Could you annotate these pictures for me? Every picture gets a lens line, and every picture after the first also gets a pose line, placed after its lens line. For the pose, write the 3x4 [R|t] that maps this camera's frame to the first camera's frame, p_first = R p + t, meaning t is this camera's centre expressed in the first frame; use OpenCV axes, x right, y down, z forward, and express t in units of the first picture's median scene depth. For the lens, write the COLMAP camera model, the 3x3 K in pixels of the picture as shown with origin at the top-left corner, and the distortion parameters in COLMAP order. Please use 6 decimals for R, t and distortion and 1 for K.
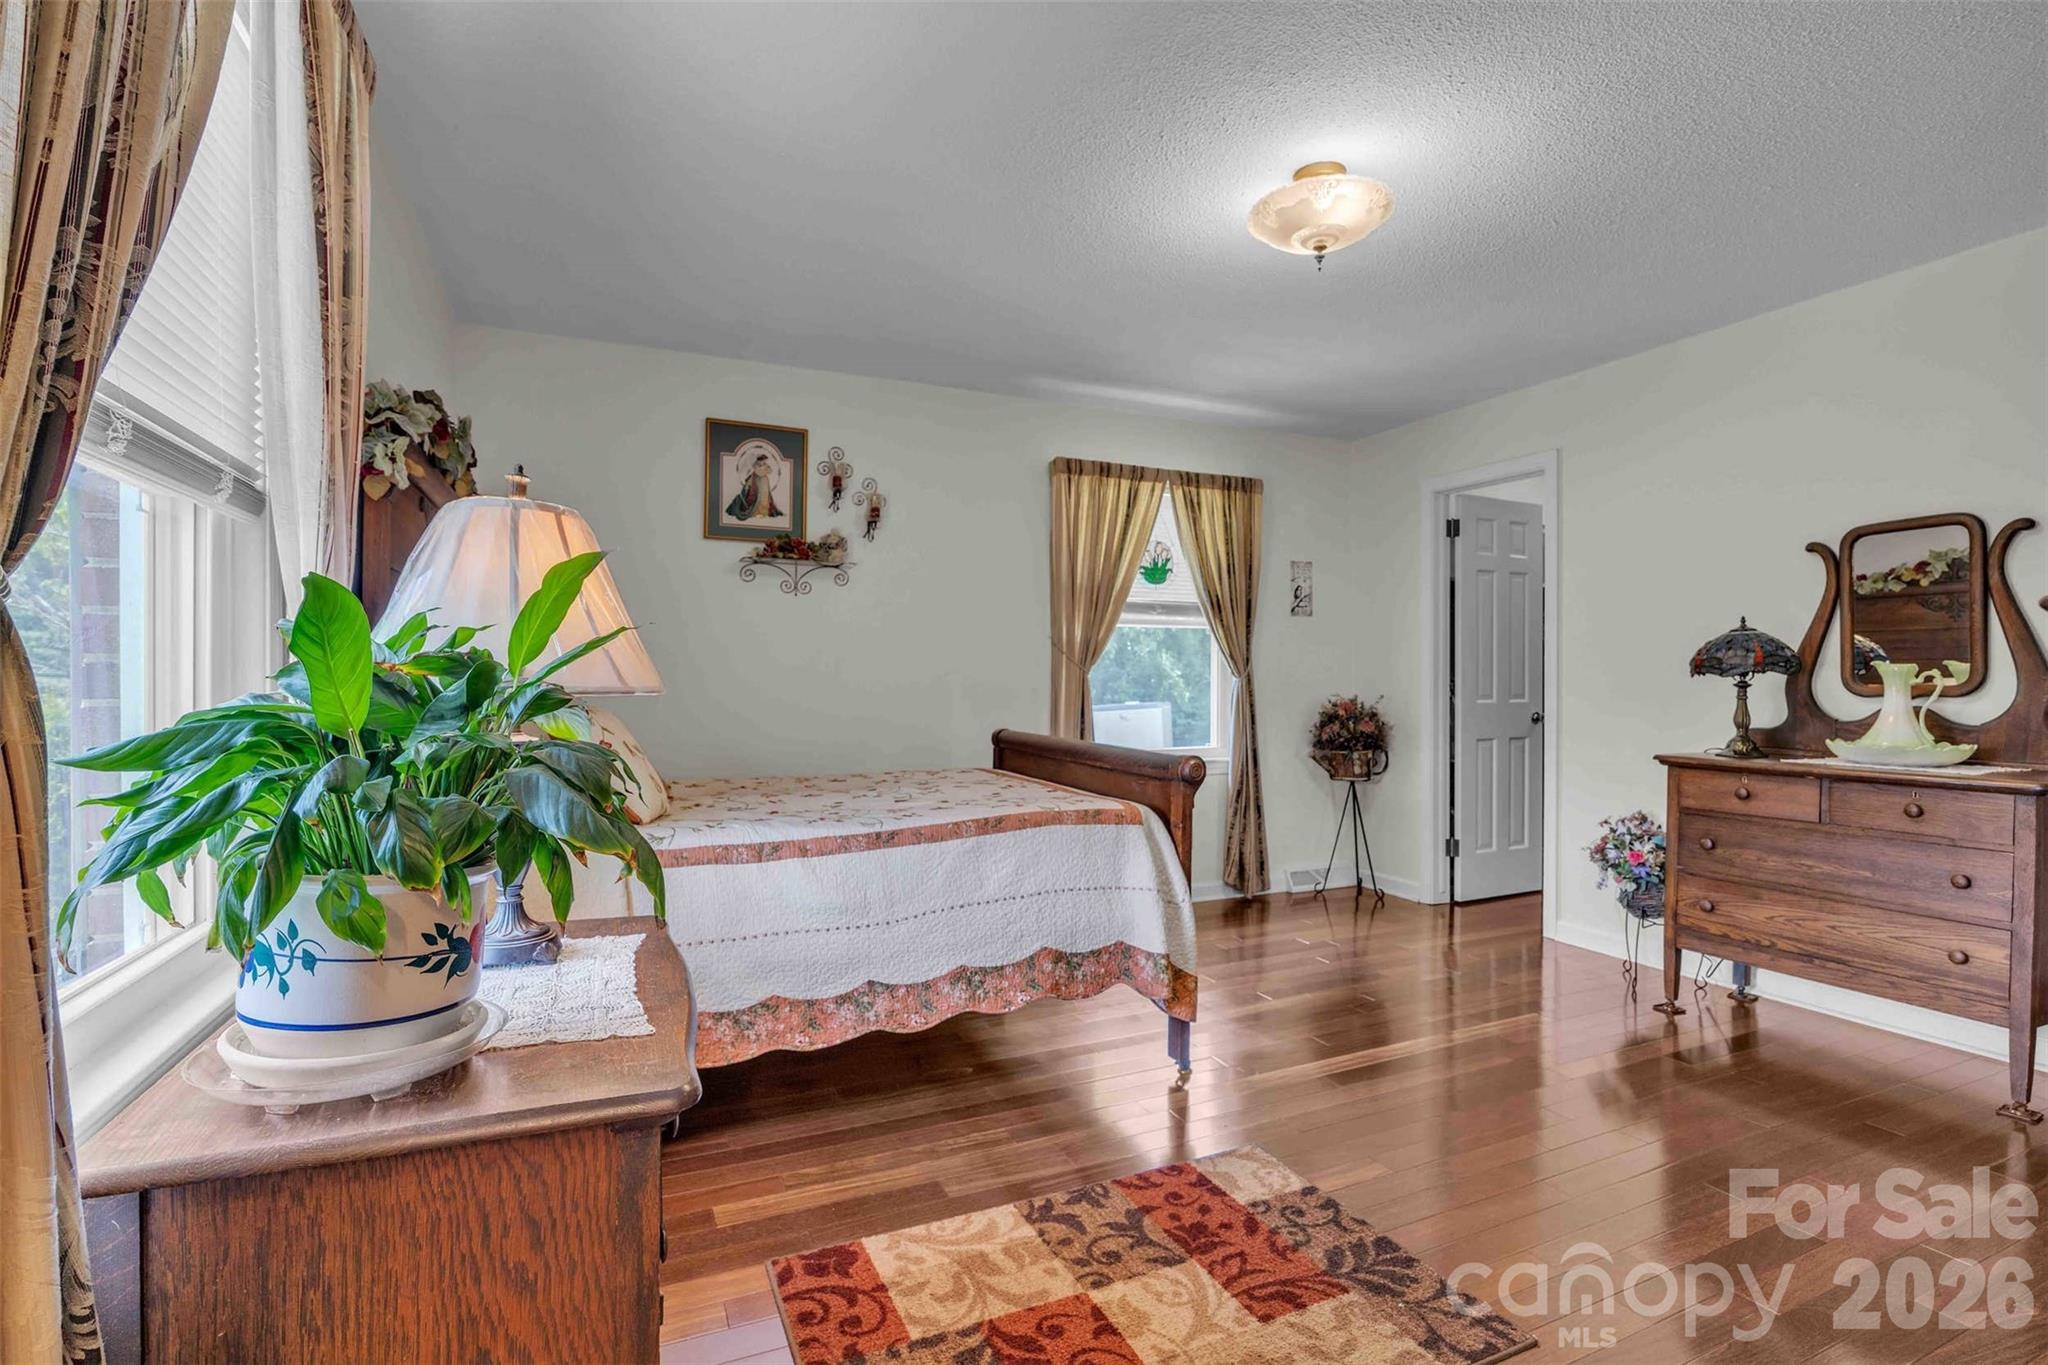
lens RADIAL K [[945.7, 0, 1032.9], [0, 945.7, 699.8], [0, 0, 1]] dist [-0.014901, 0.000028]
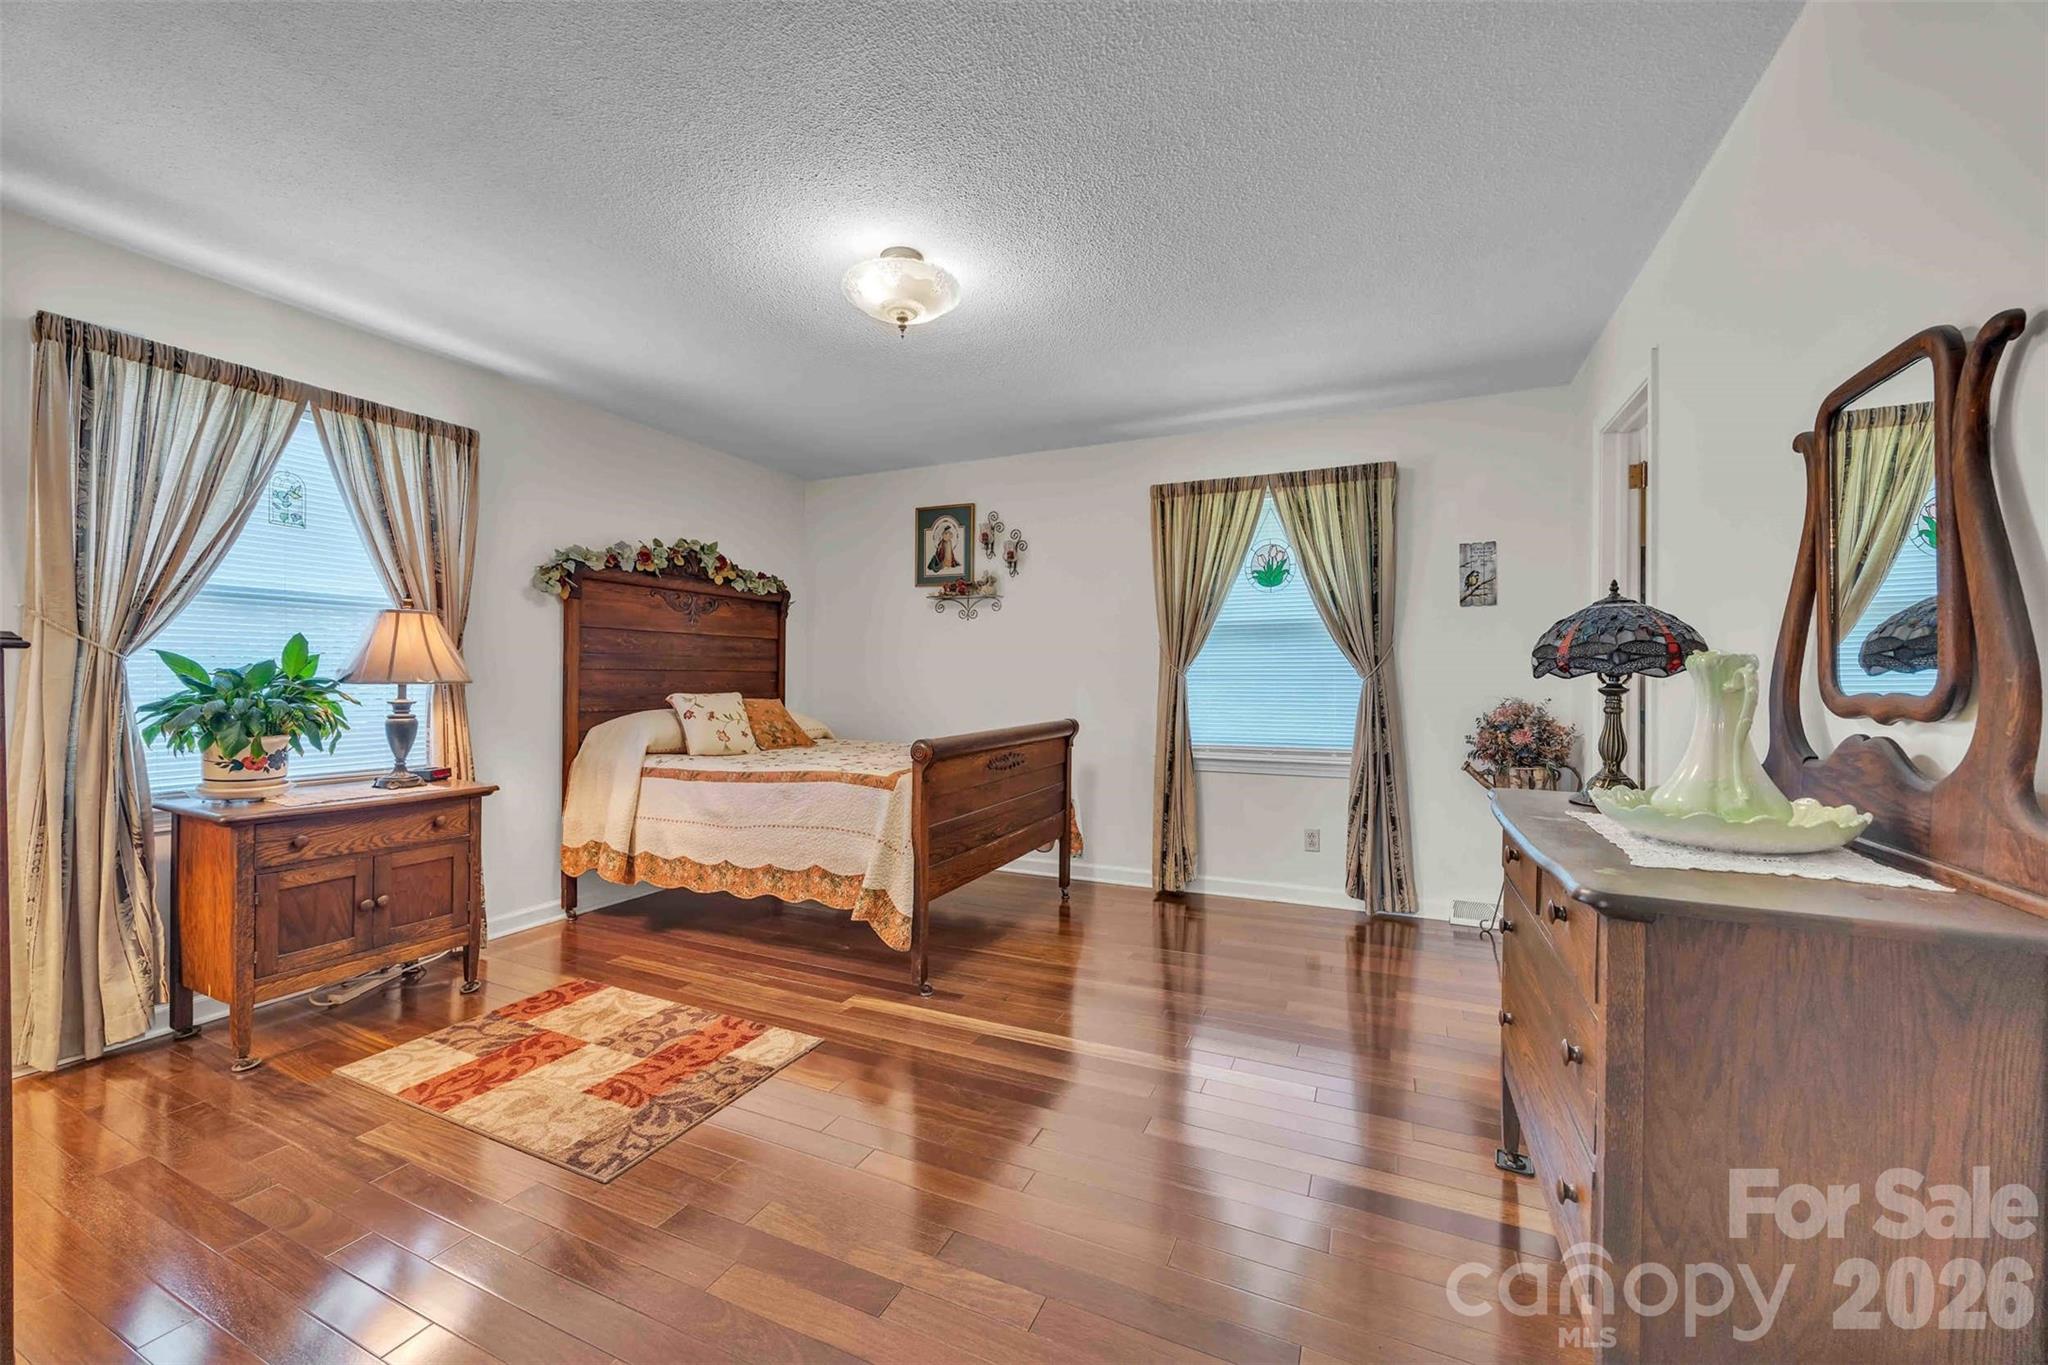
lens RADIAL K [[786.1, 0, 1032.5], [0, 786.1, 684.8], [0, 0, 1]] dist [-0.001788, 0.000174]
pose [[0.659286, 0.008473, -0.751845, 1.171342], [-0.018262, 0.999822, -0.004747, -0.013050], [0.751671, 0.016860, 0.659323, 0.472618]]
